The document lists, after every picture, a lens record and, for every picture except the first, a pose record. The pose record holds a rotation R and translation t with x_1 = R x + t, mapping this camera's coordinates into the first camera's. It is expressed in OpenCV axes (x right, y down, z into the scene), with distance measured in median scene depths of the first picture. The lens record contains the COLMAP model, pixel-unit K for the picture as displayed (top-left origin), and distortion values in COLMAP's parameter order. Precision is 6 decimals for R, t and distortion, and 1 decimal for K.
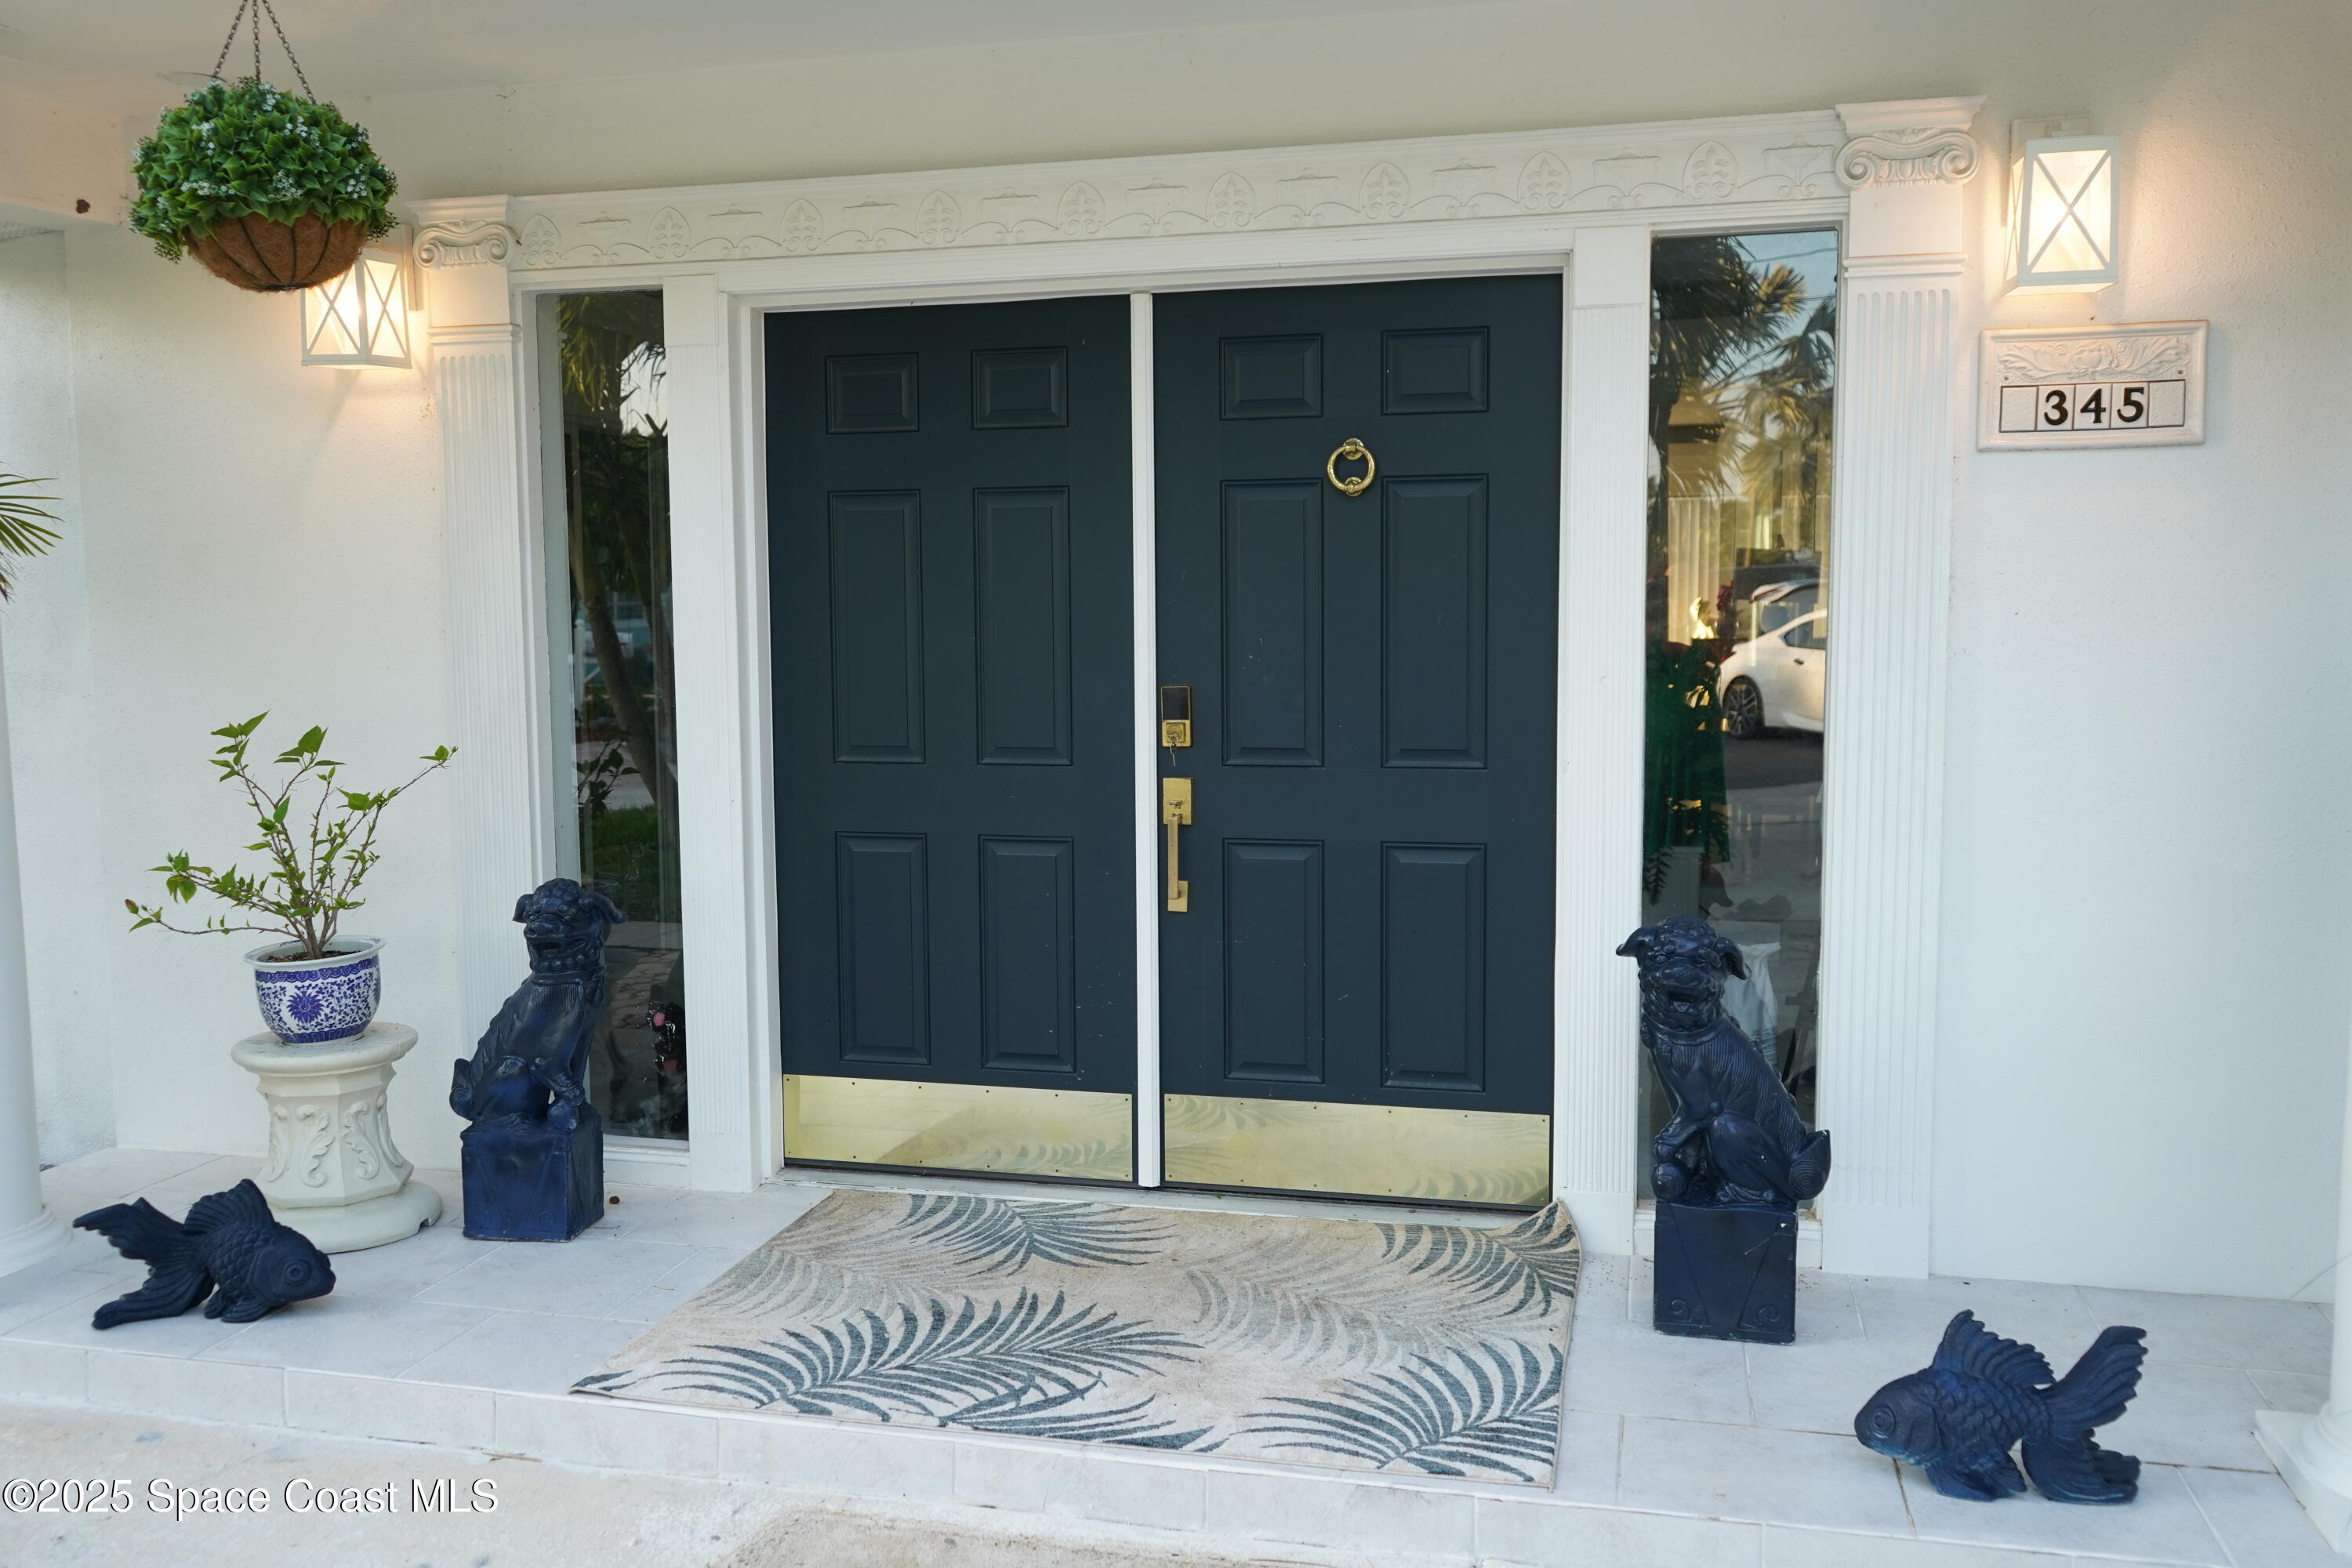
lens RADIAL K [[1956.0, 0, 1175.4], [0, 1956.0, 780.3], [0, 0, 1]] dist [0.000048, -0.006350]
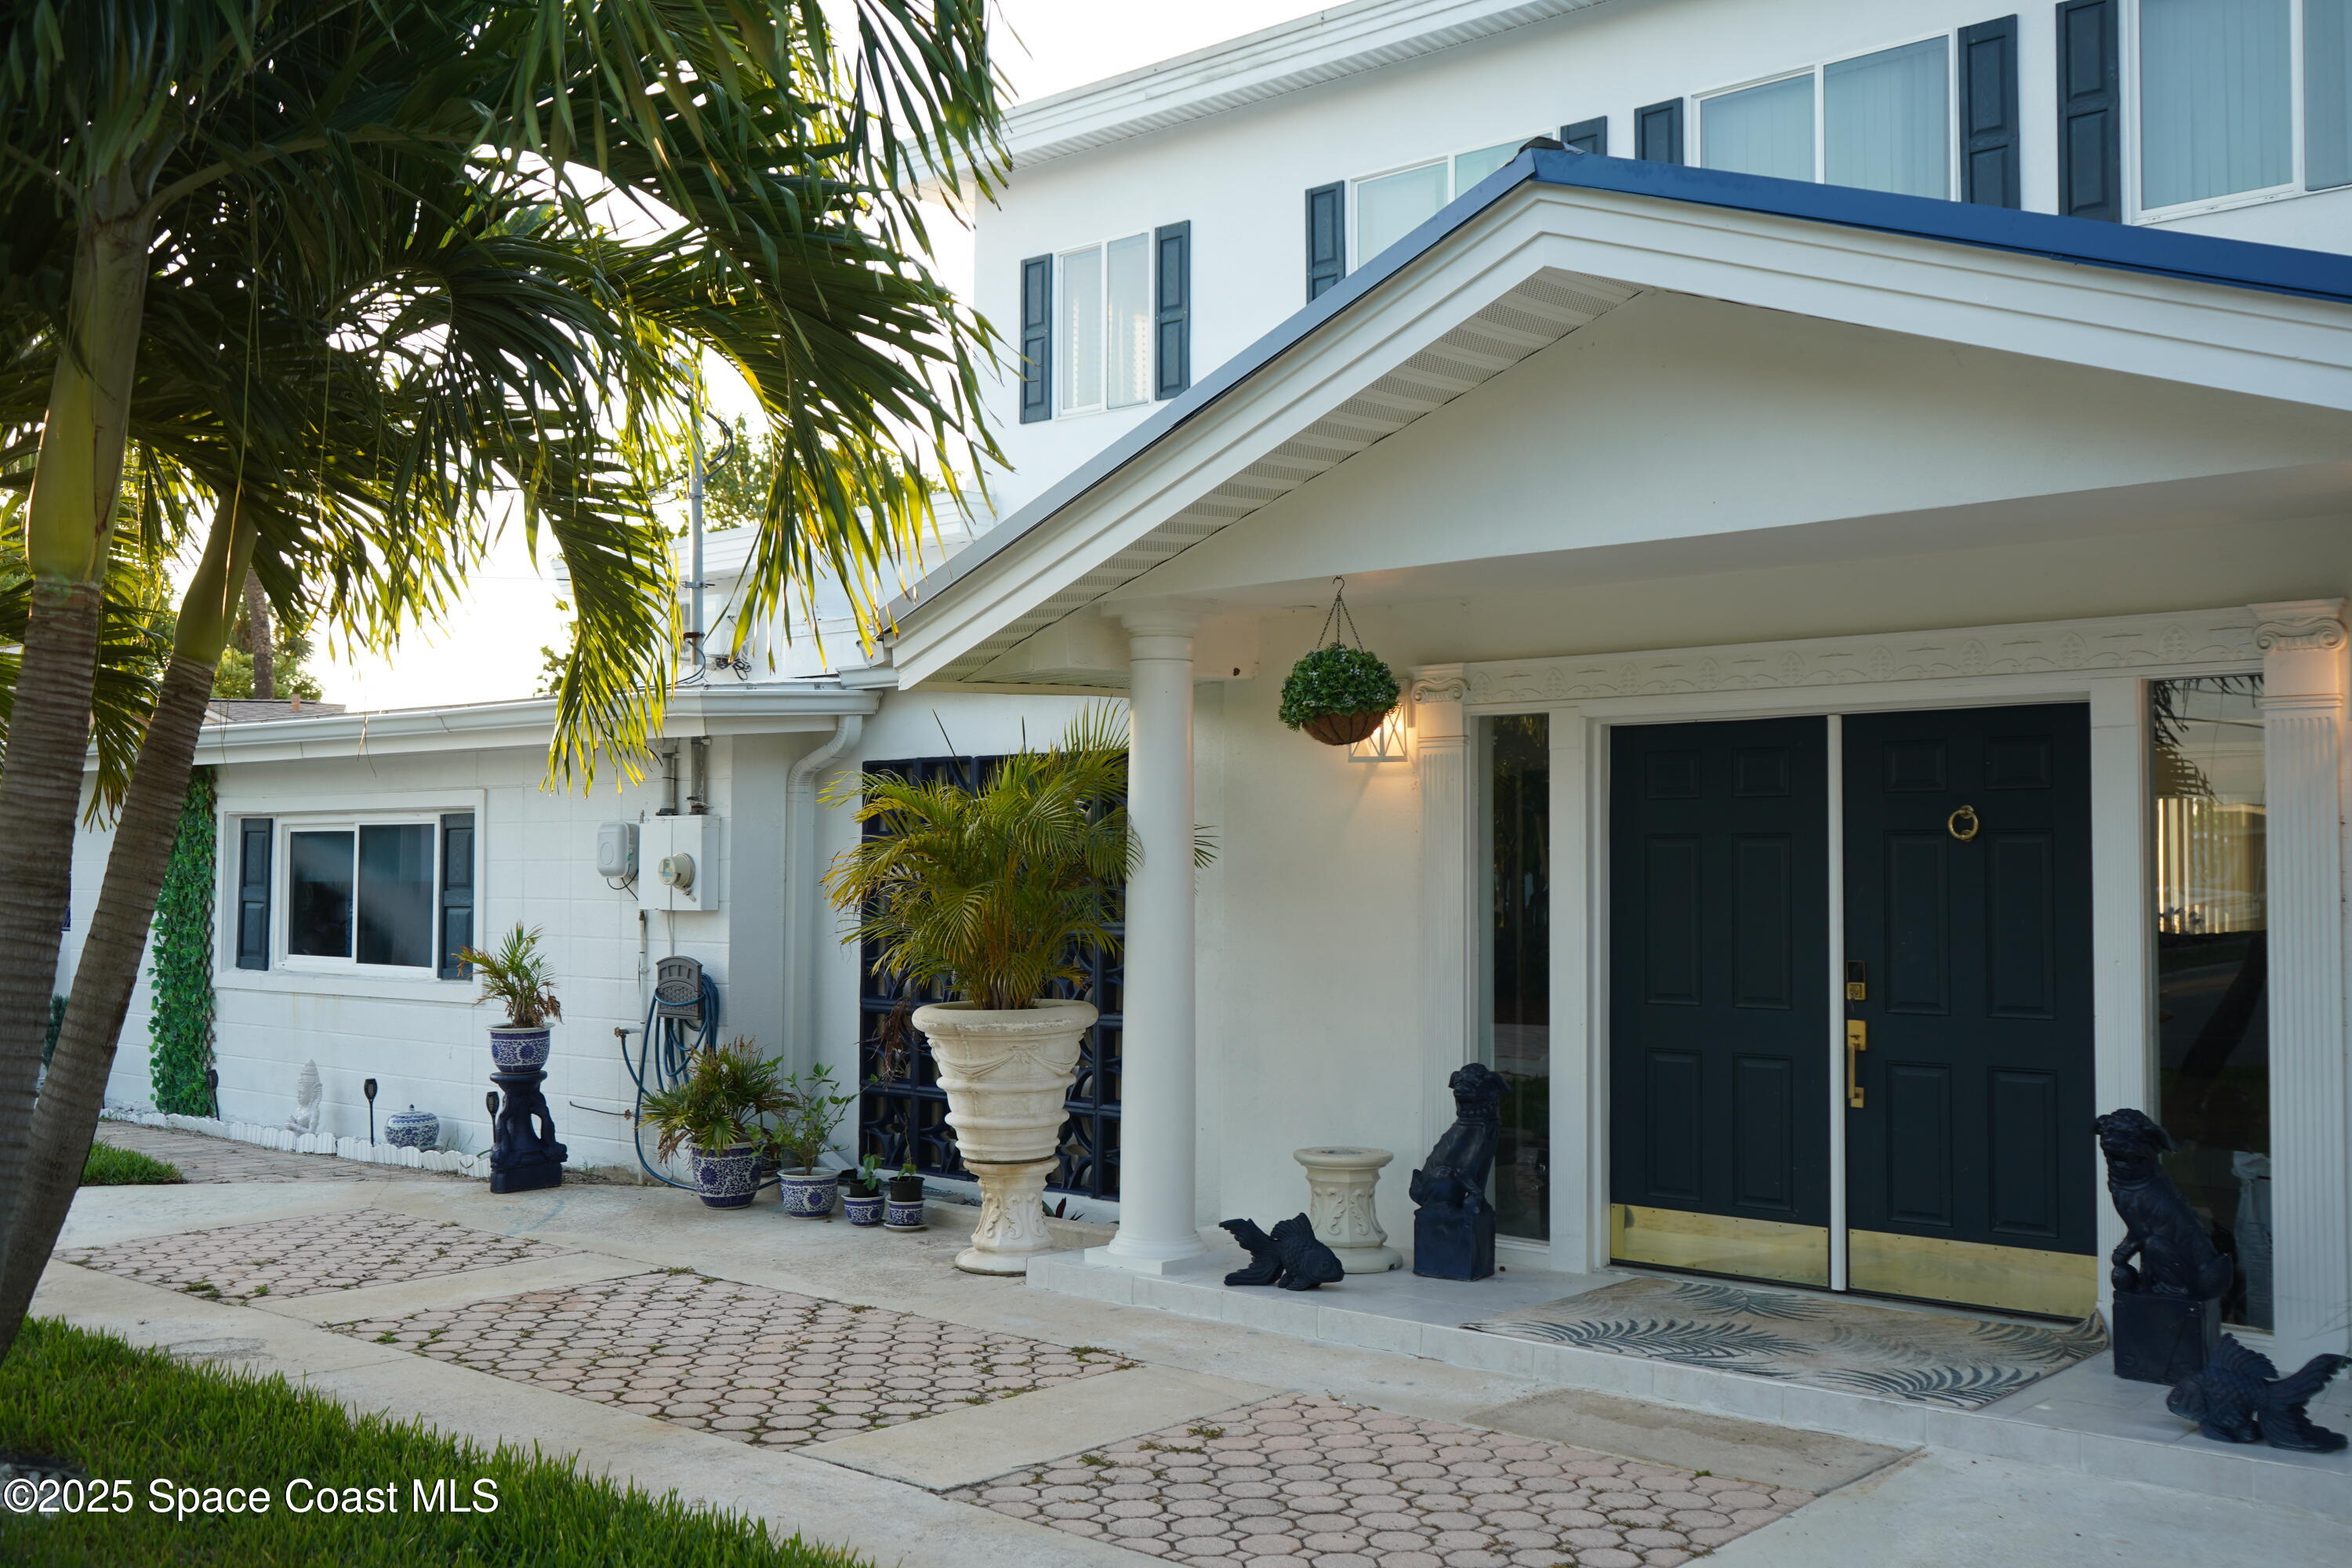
lens RADIAL K [[2258.2, 0, 1173.5], [0, 2258.2, 792.7], [0, 0, 1]] dist [-0.008799, 0.000000]
pose [[0.887072, -0.005547, -0.461598, 0.358286], [-0.054259, 0.991744, -0.116190, 0.059024], [0.458431, 0.128114, 0.879447, -0.872263]]
